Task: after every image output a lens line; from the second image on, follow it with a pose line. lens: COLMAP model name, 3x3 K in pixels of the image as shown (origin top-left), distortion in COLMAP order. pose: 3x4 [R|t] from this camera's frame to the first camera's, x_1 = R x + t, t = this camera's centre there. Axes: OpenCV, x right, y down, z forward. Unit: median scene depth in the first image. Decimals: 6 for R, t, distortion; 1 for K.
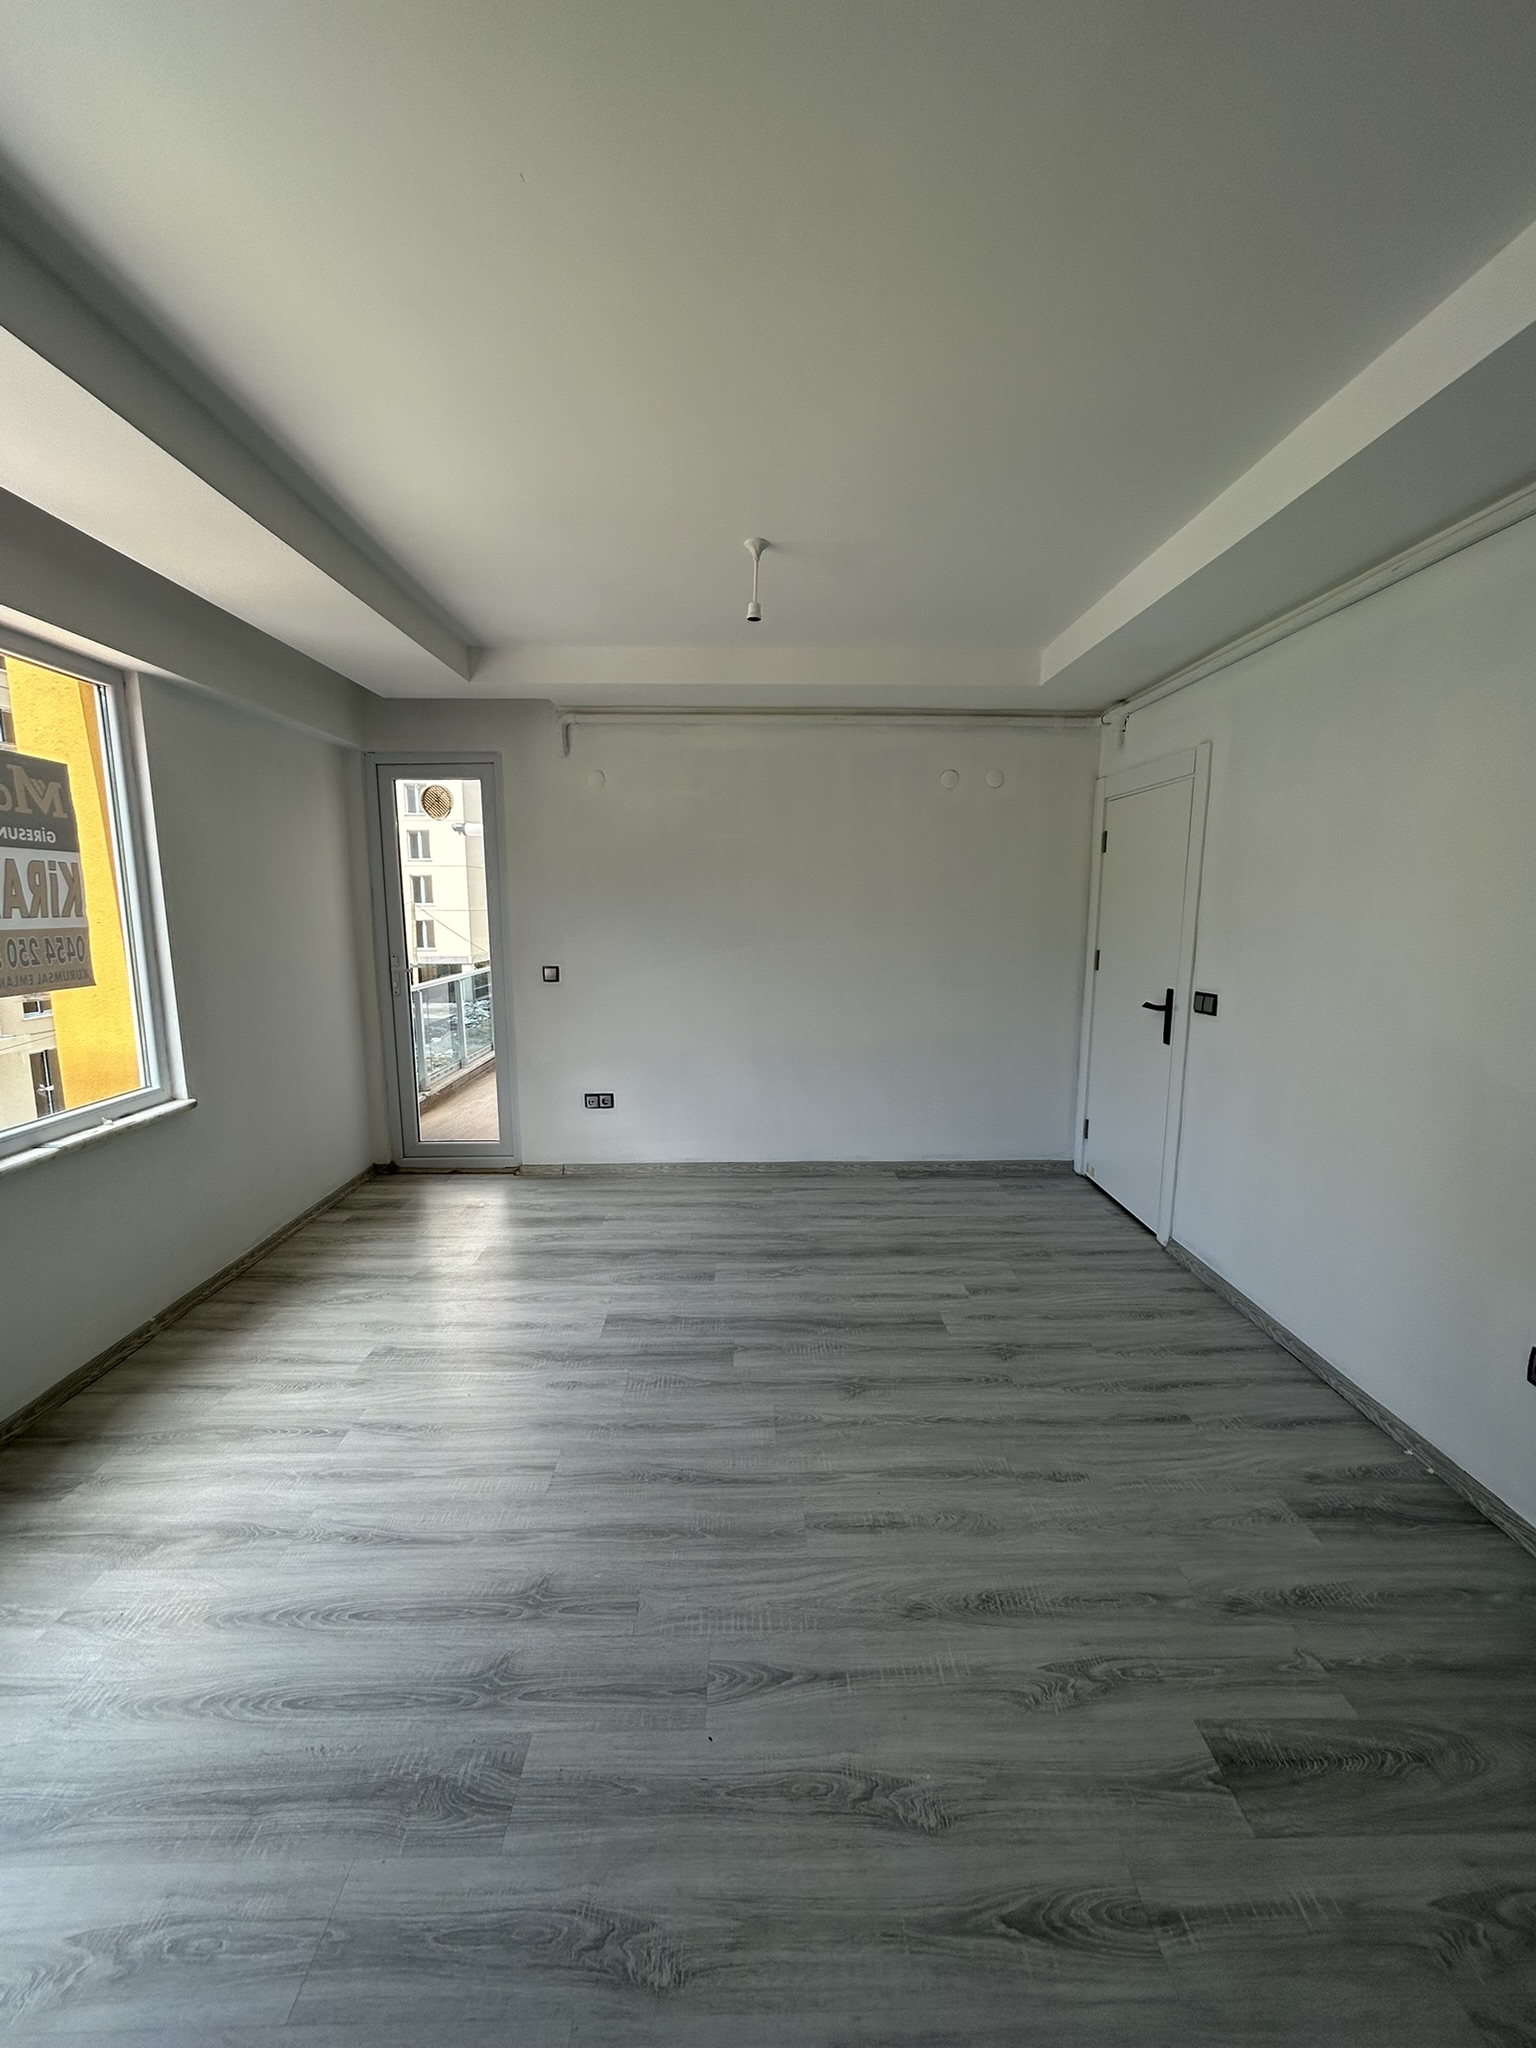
lens RADIAL K [[822.0, 0, 768.9], [0, 822.0, 1026.1], [0, 0, 1]] dist [-0.007028, 0.003678]
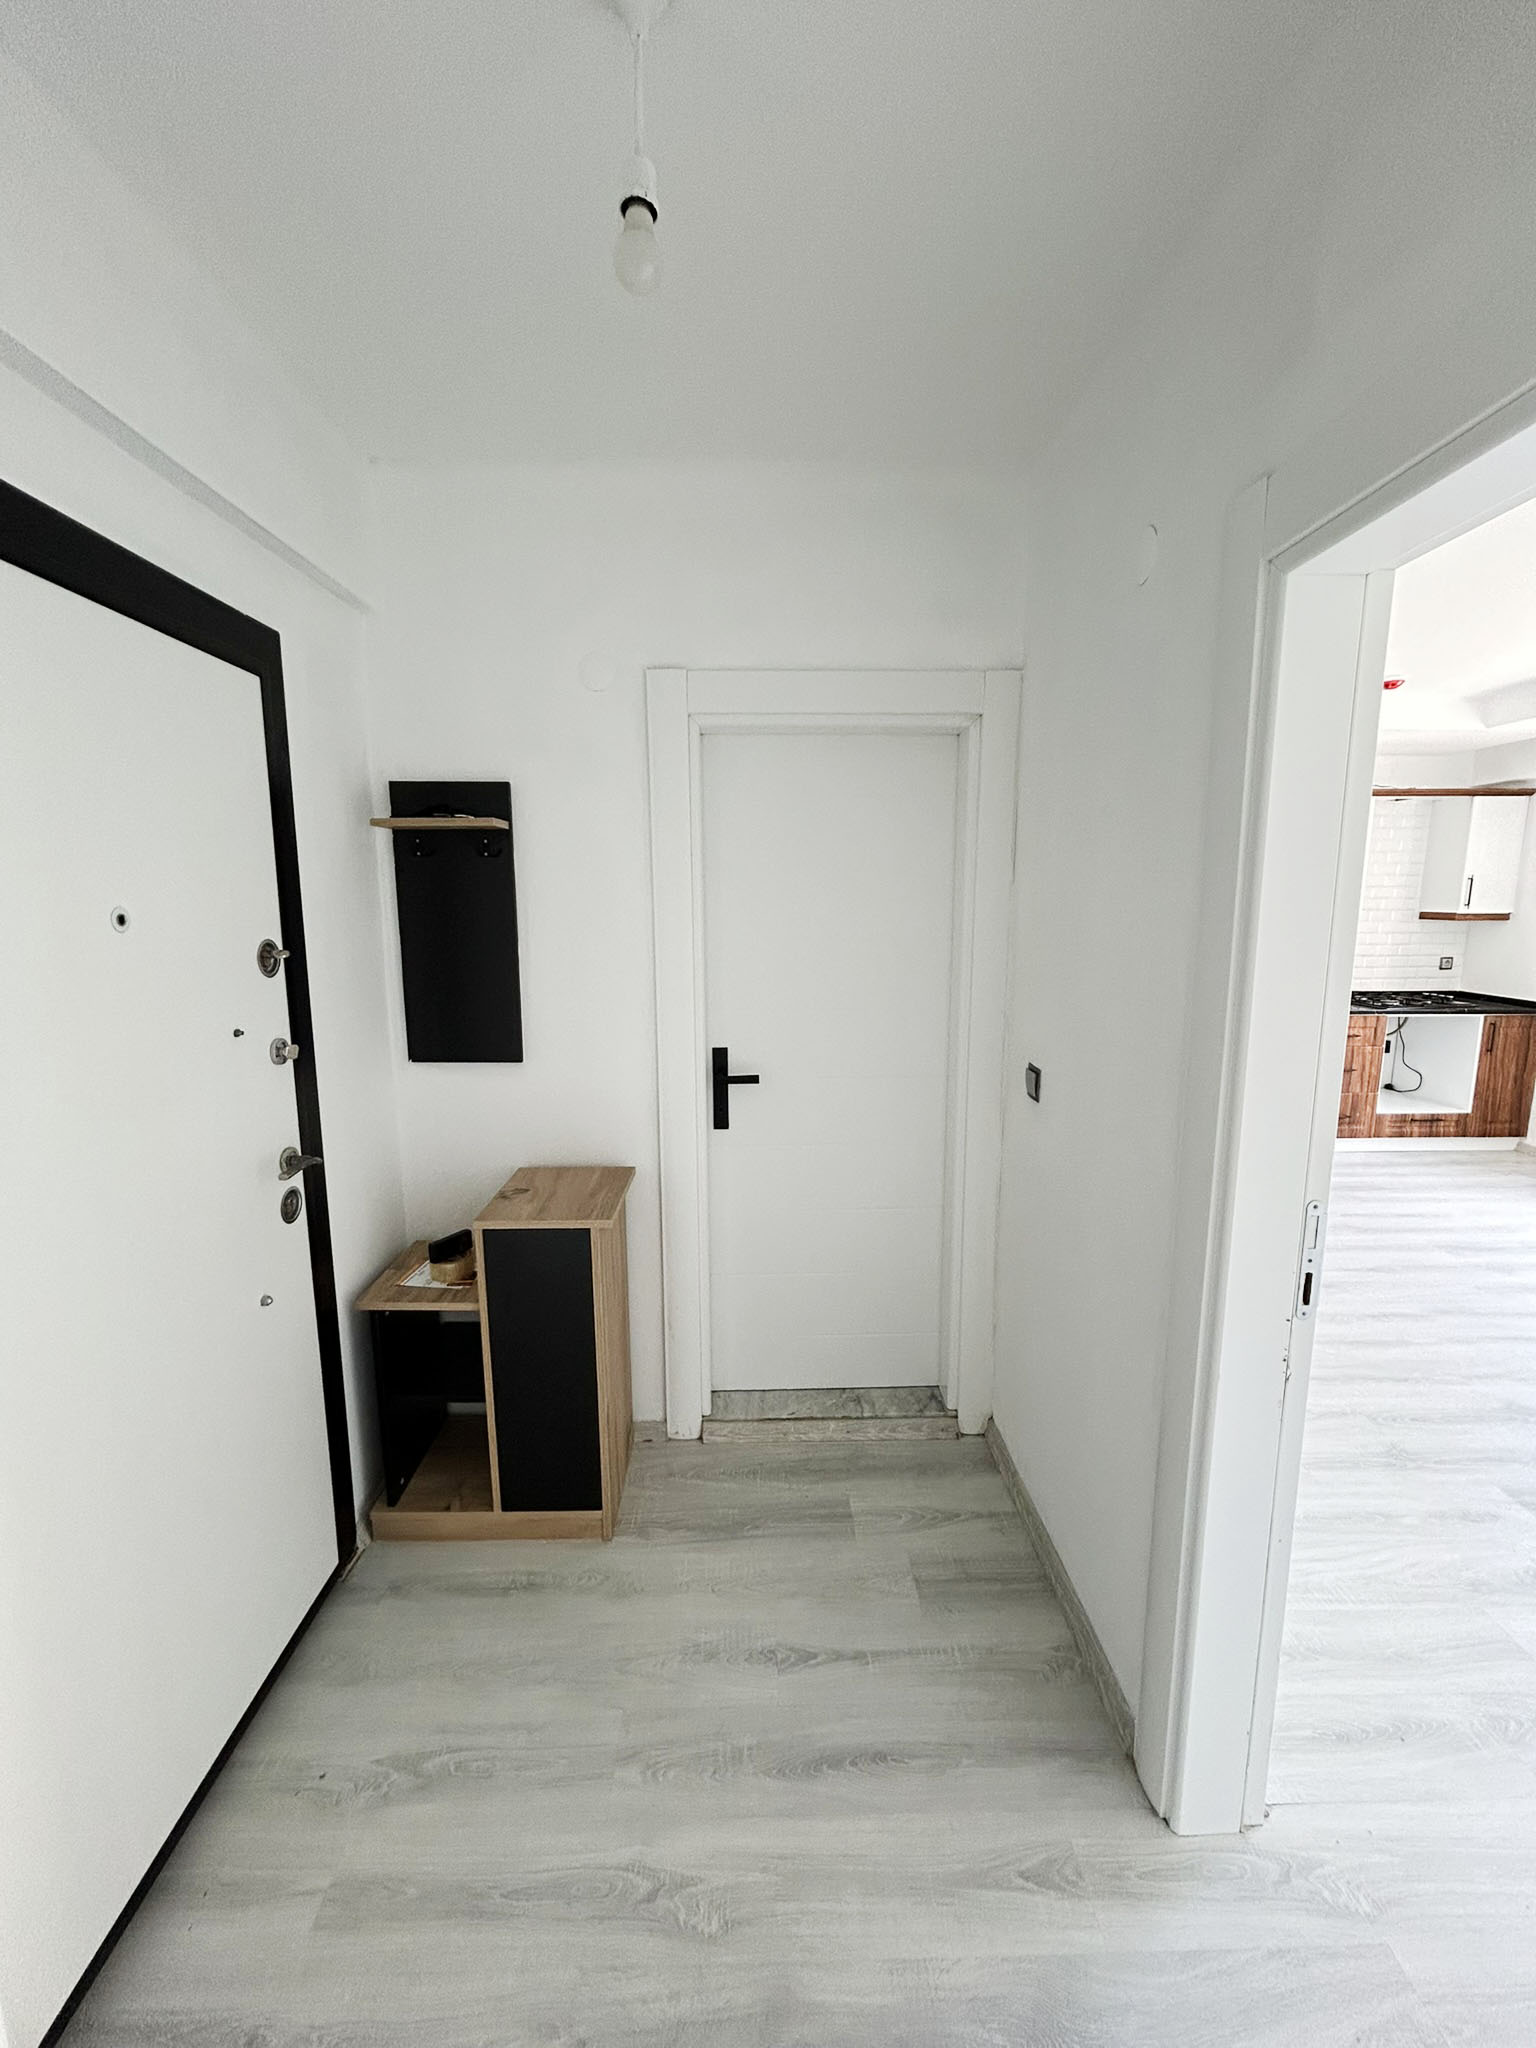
lens RADIAL K [[822.0, 0, 768.9], [0, 822.0, 1026.1], [0, 0, 1]] dist [-0.007028, 0.003678]
pose [[-0.999994, -0.002995, -0.001765, 1.089964], [-0.003390, 0.952375, 0.304910, -0.320325], [0.000768, 0.304914, -0.952379, 1.928288]]
